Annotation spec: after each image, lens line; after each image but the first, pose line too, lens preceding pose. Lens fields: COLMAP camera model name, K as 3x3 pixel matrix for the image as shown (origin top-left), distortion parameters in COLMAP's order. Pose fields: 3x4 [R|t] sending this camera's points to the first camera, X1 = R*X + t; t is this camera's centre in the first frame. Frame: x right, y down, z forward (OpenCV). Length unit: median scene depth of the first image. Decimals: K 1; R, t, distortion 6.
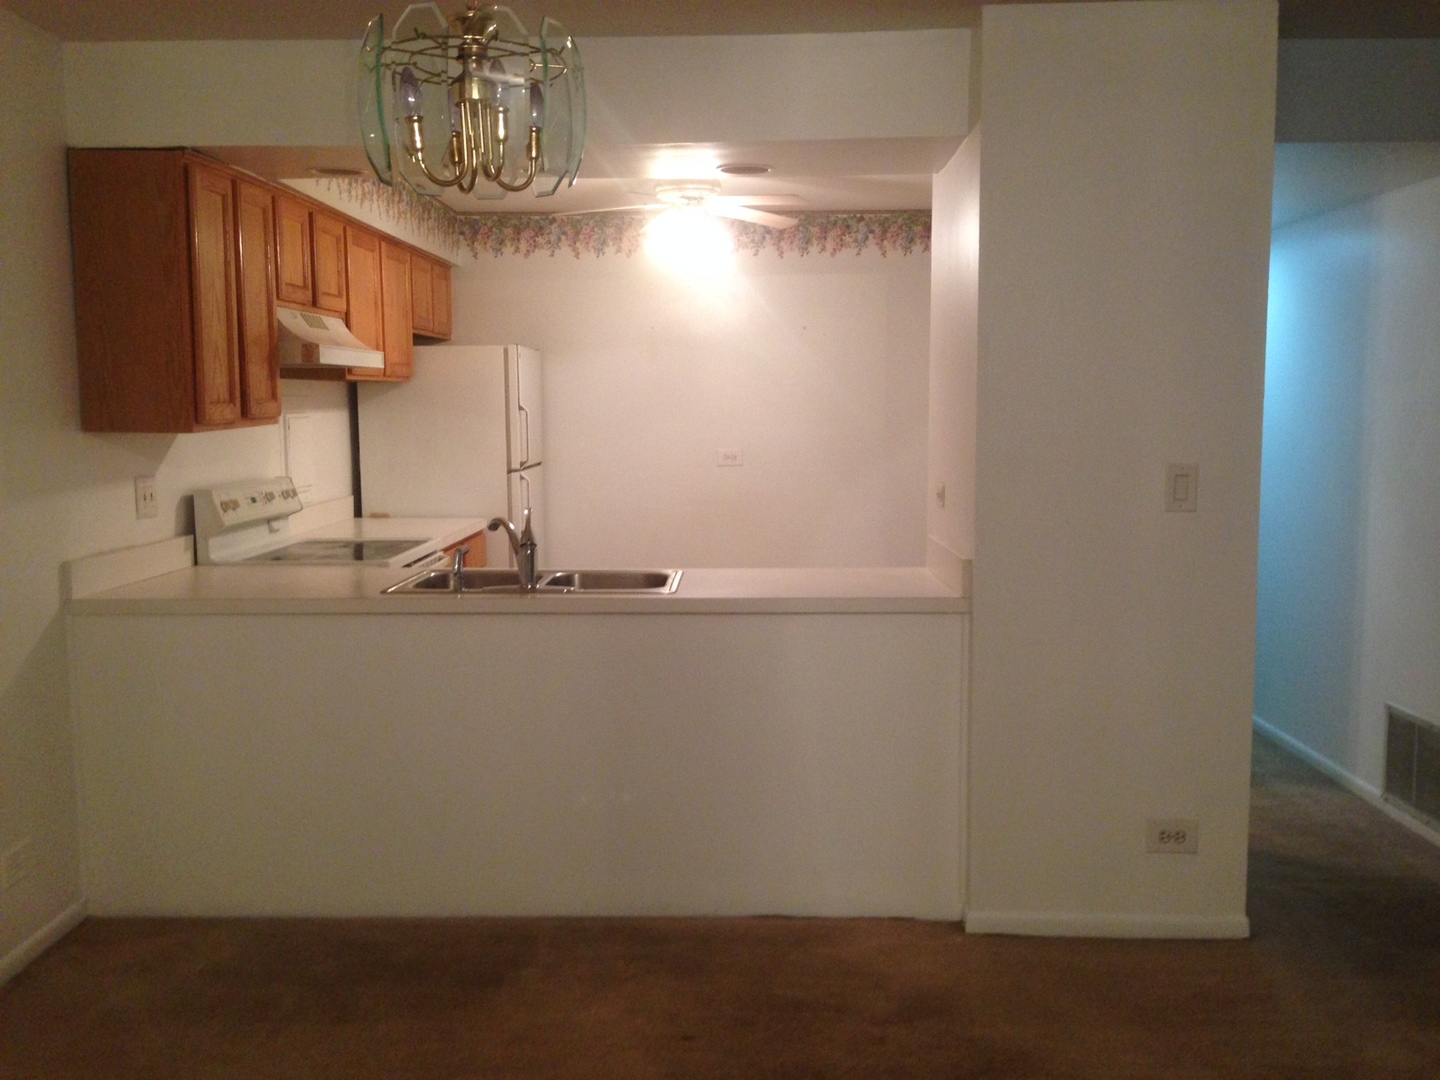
lens RADIAL K [[1296.8, 0, 718.4], [0, 1296.8, 539.2], [0, 0, 1]] dist [0.068497, -0.083081]
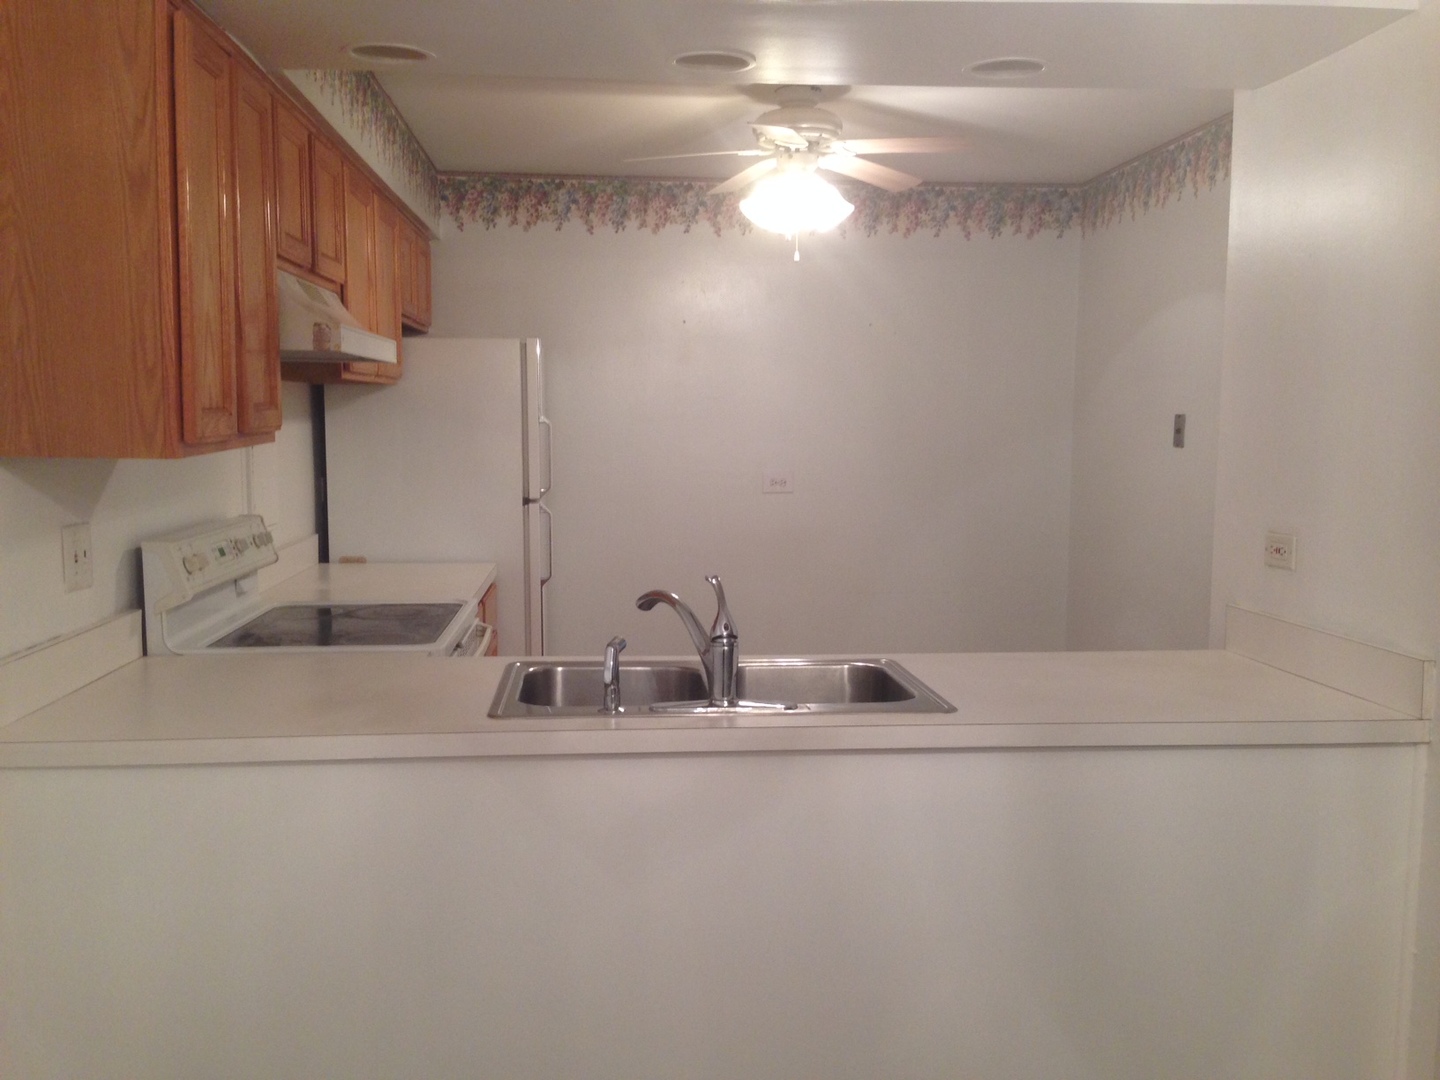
lens RADIAL K [[1296.8, 0, 721.0], [0, 1296.8, 541.0], [0, 0, 1]] dist [0.068497, -0.083081]
pose [[0.994159, -0.002345, 0.107900, -0.124701], [0.003254, 0.999961, -0.008247, -0.021627], [-0.107876, 0.008550, 0.994128, 0.214123]]
